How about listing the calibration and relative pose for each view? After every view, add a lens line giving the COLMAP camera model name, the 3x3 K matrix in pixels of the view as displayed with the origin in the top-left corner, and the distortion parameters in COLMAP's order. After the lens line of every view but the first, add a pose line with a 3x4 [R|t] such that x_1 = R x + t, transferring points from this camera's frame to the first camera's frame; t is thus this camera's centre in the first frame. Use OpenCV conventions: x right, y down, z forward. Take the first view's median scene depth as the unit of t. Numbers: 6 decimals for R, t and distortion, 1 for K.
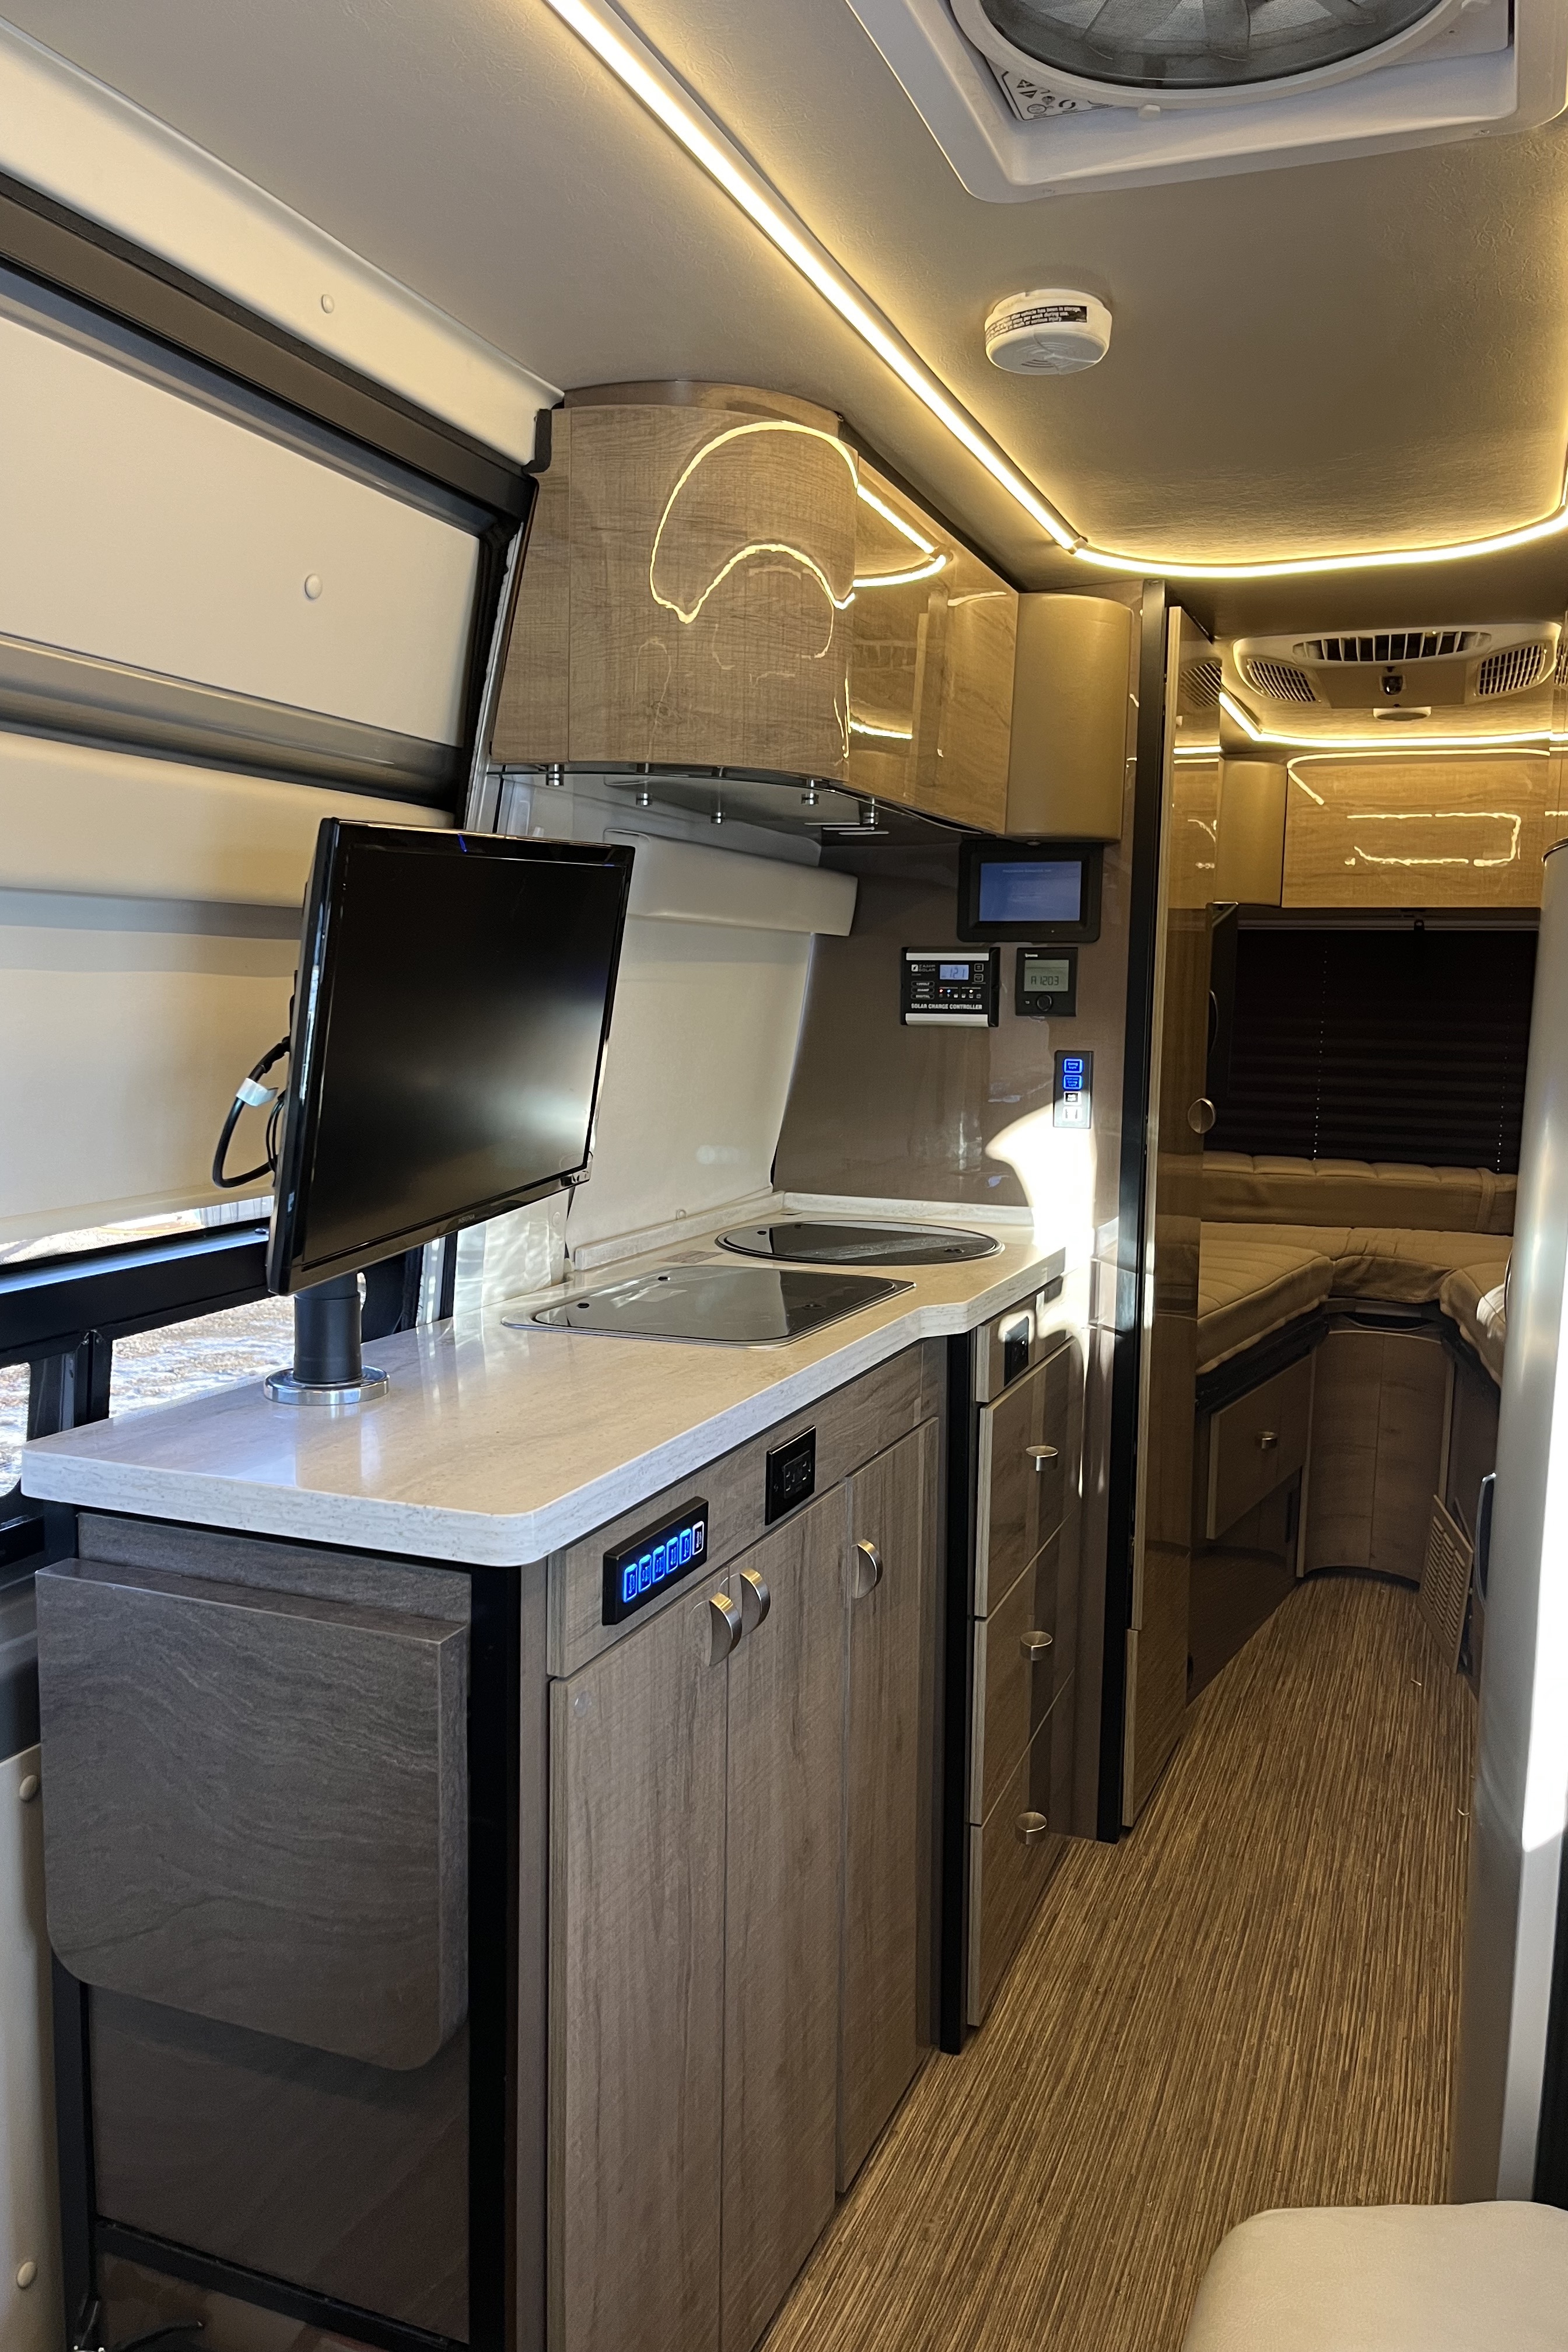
lens RADIAL K [[1801.2, 0, 784.0], [0, 1801.2, 1176.0], [0, 0, 1]] dist [0.073108, -0.147997]
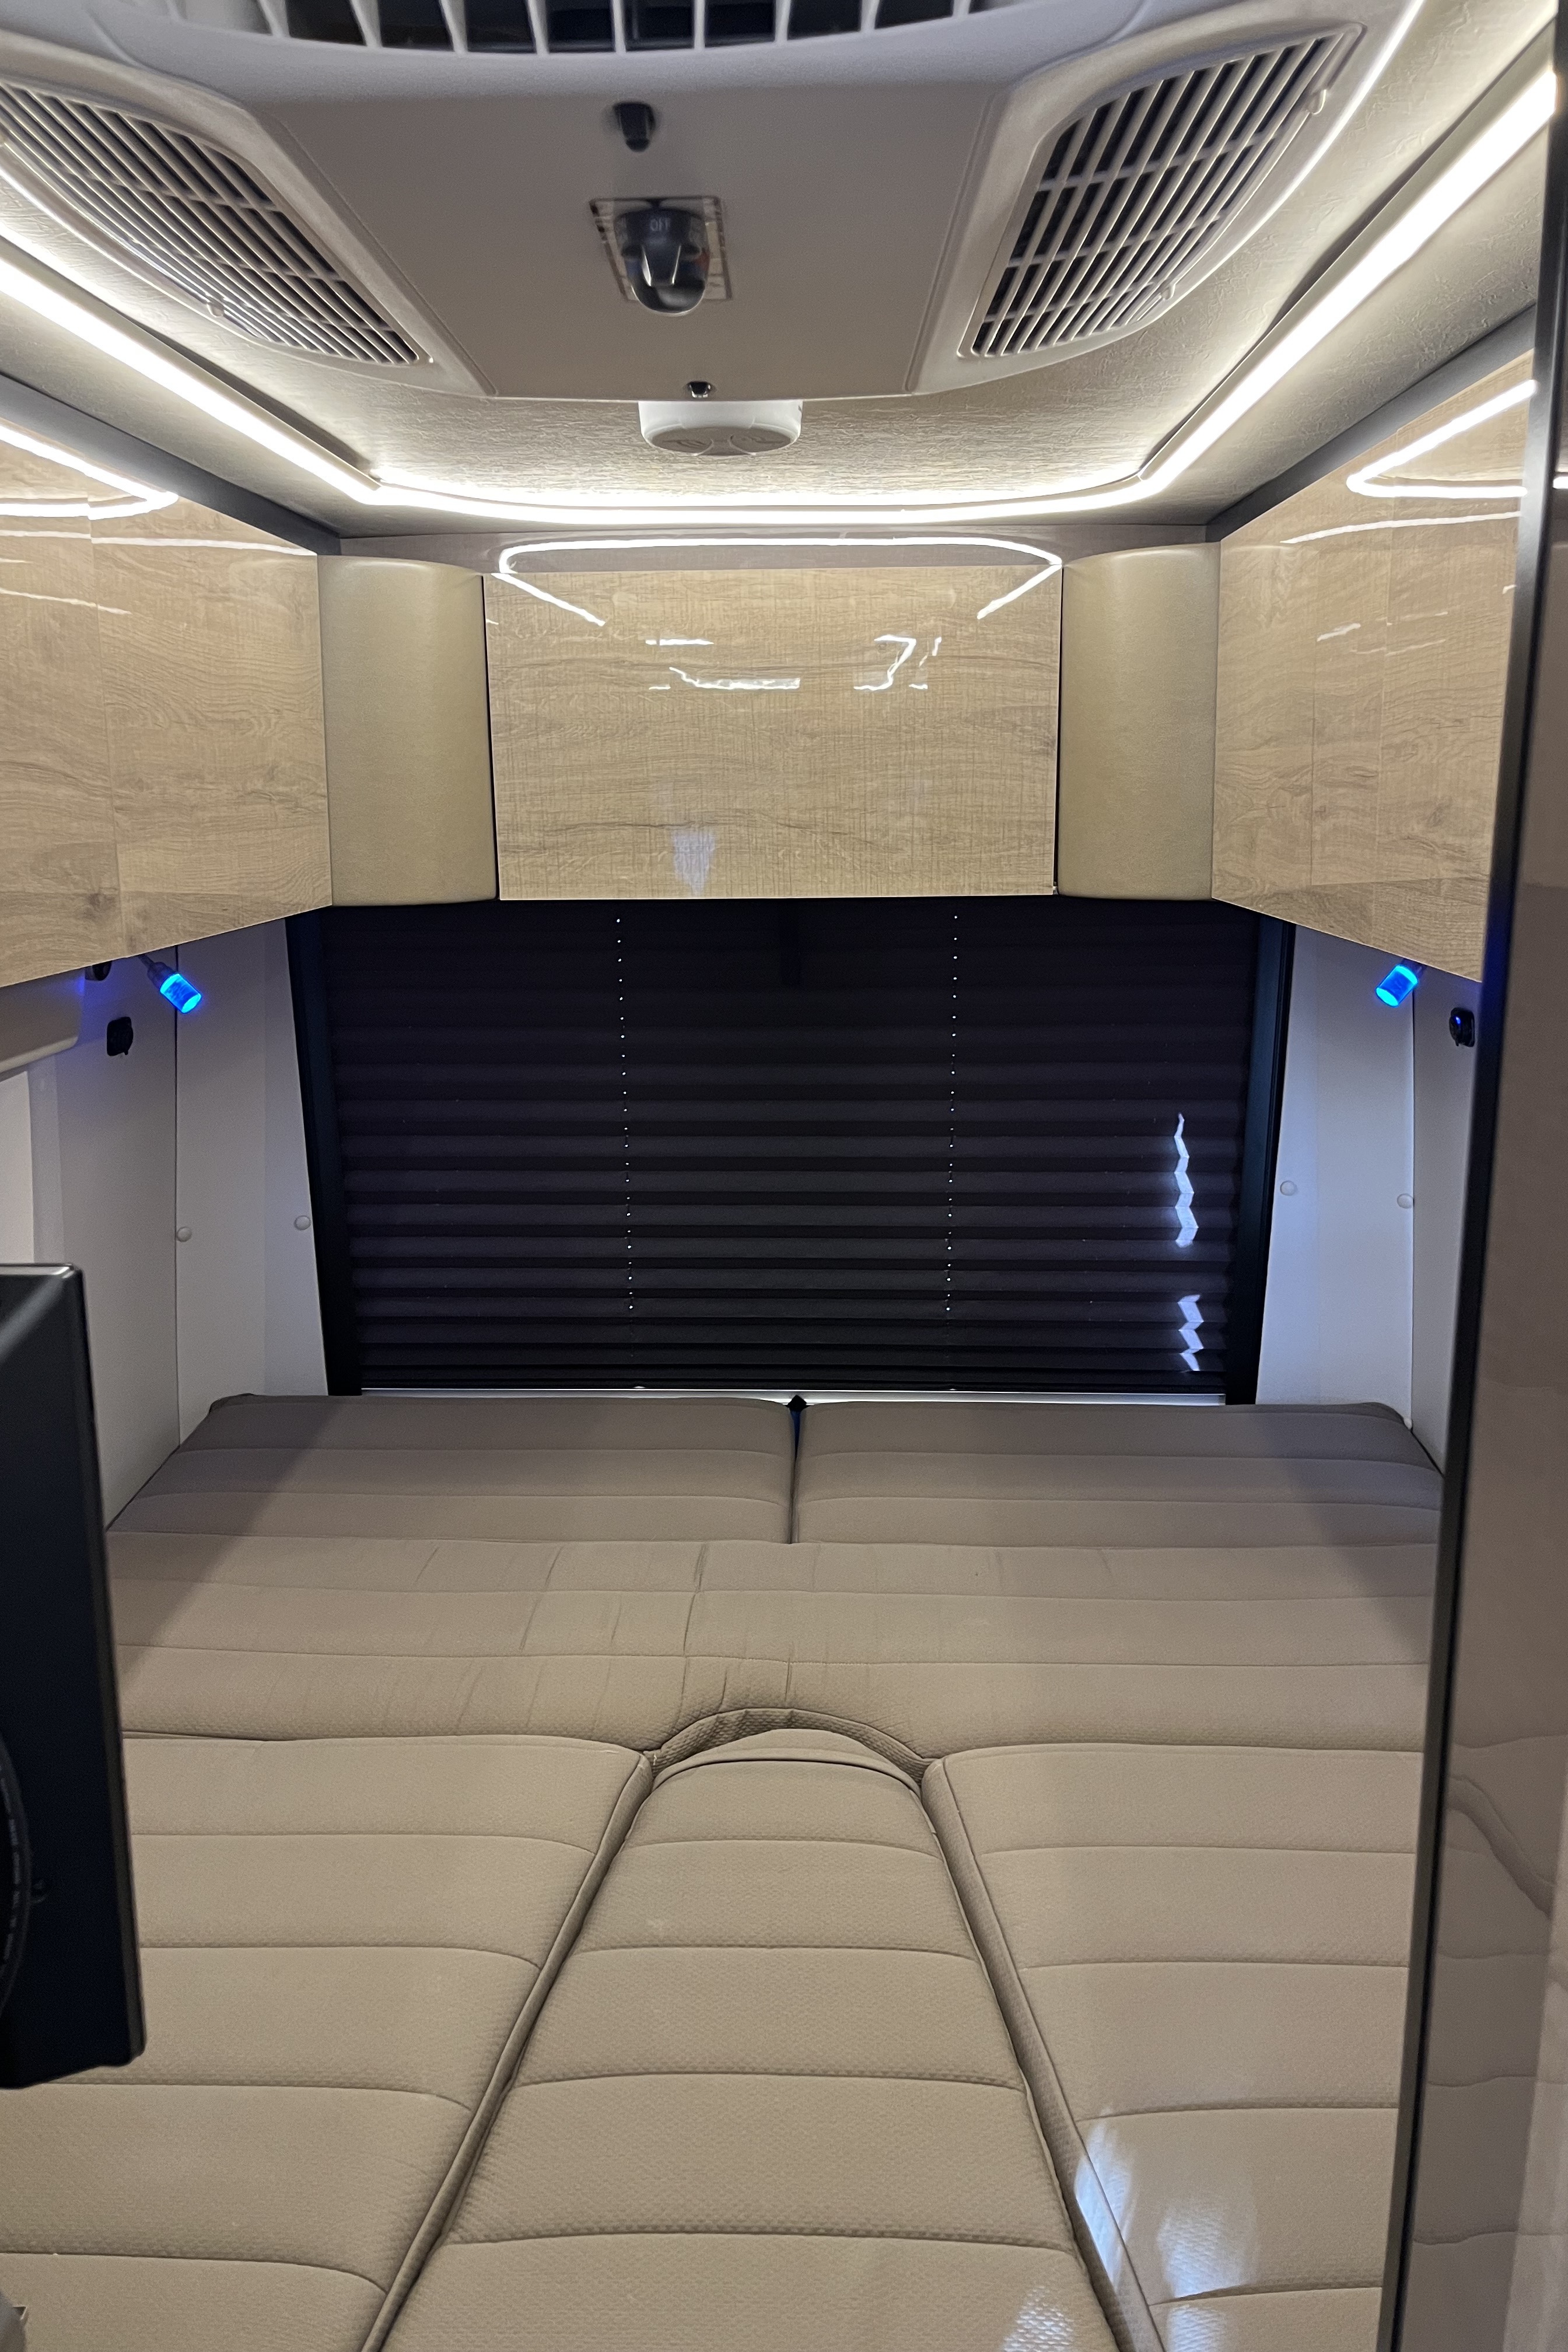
lens RADIAL K [[1801.2, 0, 784.0], [0, 1801.2, 1176.0], [0, 0, 1]] dist [0.073108, -0.147997]
pose [[0.941208, -0.097373, 0.323490, 0.184656], [0.058620, 0.990108, 0.127473, -0.129168], [-0.332703, -0.101015, 0.937606, 0.538417]]
